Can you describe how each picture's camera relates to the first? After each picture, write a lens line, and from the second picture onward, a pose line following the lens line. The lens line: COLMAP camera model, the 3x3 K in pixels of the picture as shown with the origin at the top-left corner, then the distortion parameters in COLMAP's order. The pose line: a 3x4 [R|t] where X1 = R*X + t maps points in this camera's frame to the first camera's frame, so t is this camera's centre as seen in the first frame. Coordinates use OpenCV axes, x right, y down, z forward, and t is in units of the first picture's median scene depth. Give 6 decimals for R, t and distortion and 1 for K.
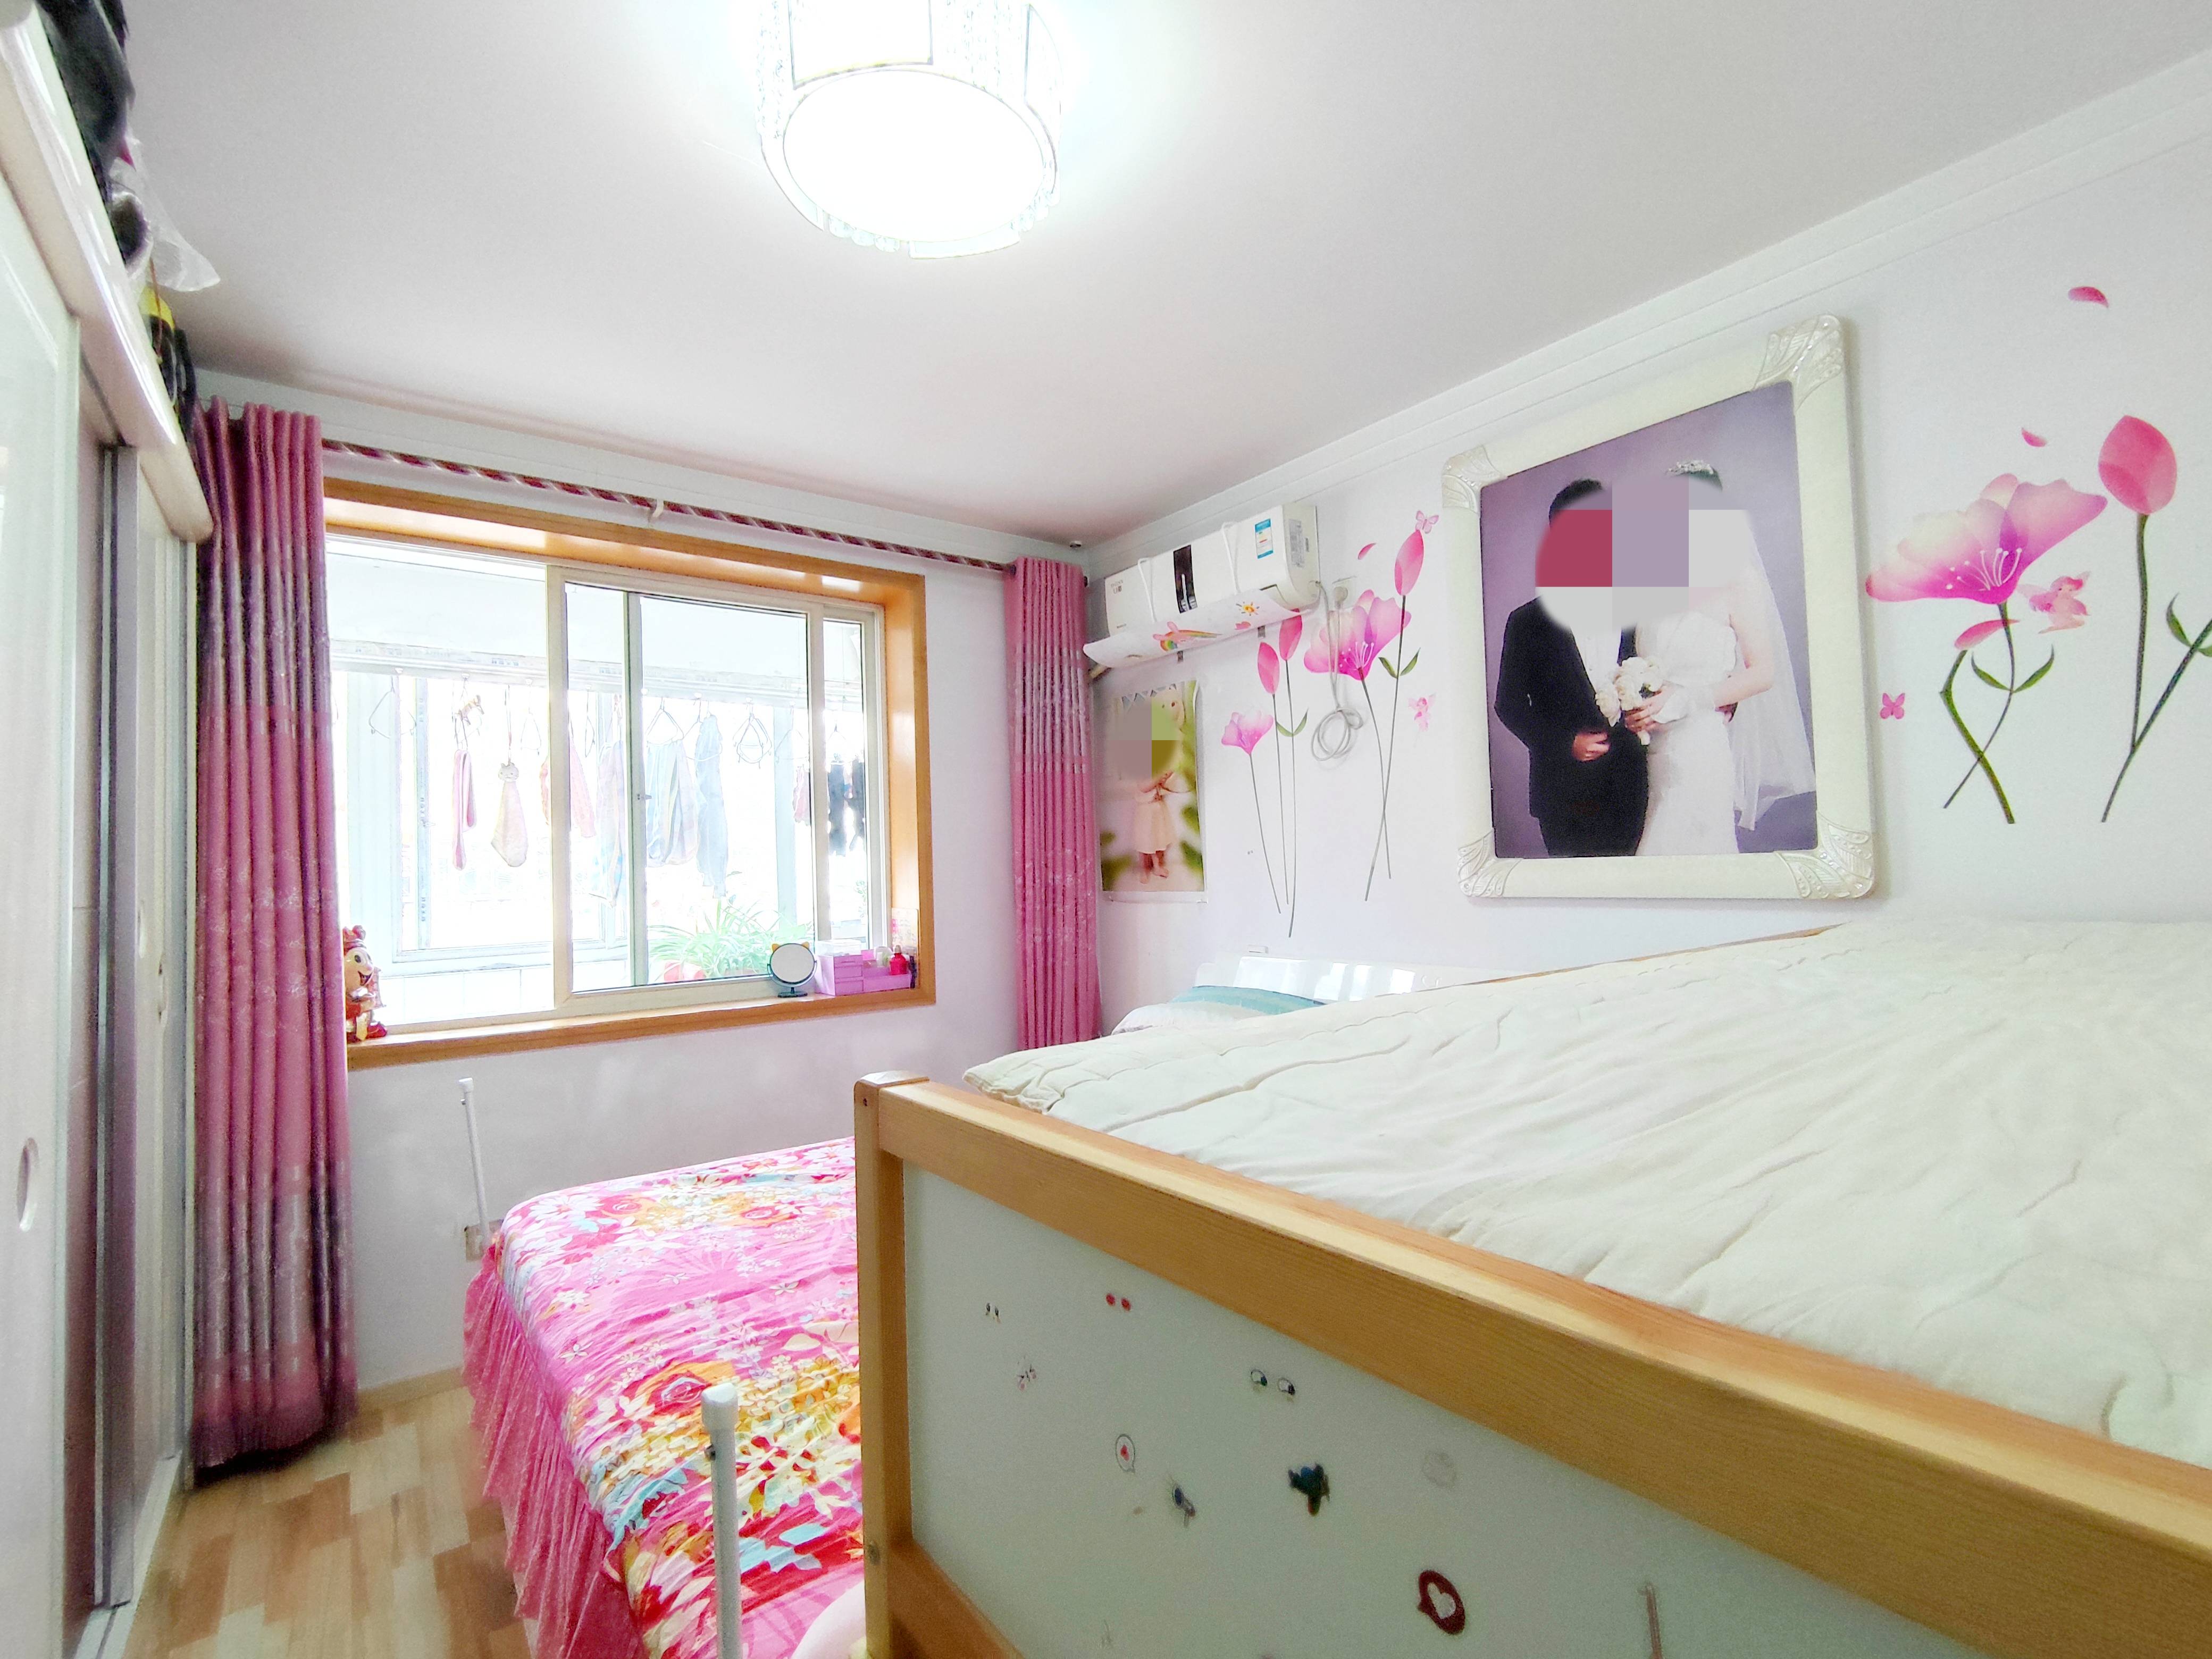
lens RADIAL K [[1026.4, 0, 1106.0], [0, 1026.4, 829.5], [0, 0, 1]] dist [-0.002921, -0.000361]
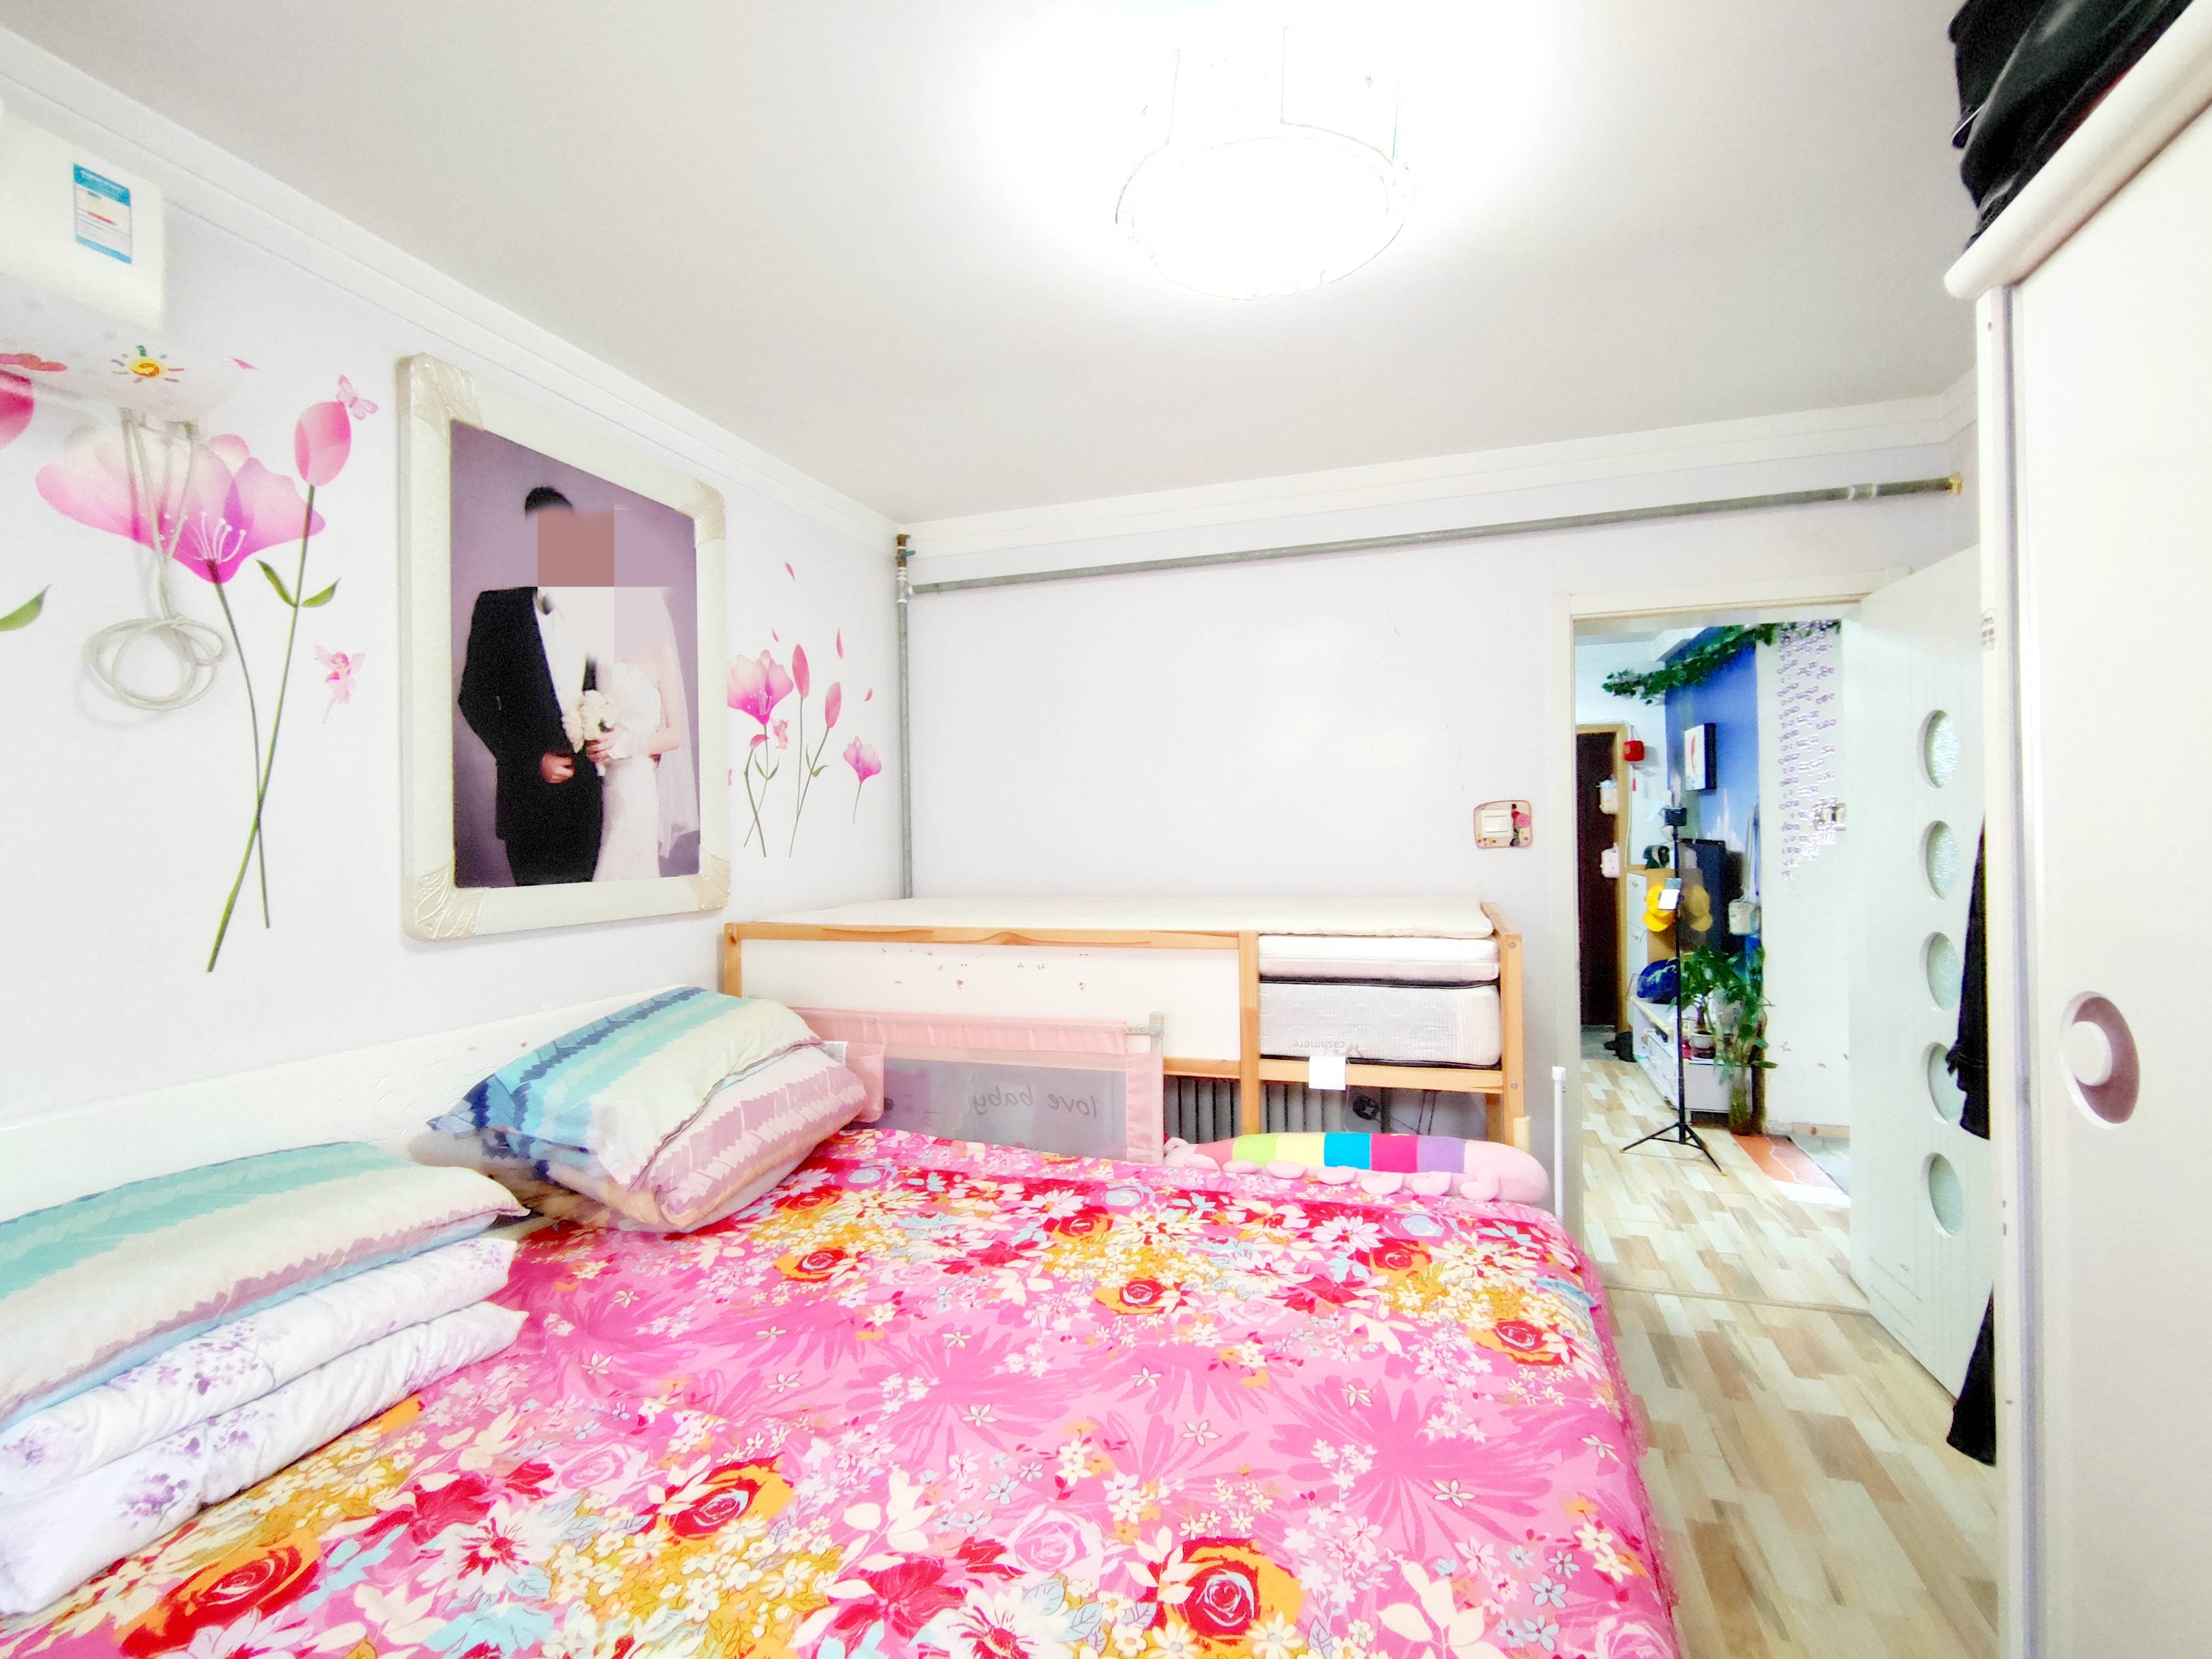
lens RADIAL K [[1026.4, 0, 1106.0], [0, 1026.4, 829.5], [0, 0, 1]] dist [-0.002921, -0.000361]
pose [[-0.571911, 0.034646, 0.819584, -0.635472], [-0.007054, 0.998863, -0.047147, 0.018410], [-0.820285, -0.032745, -0.571016, 1.171638]]
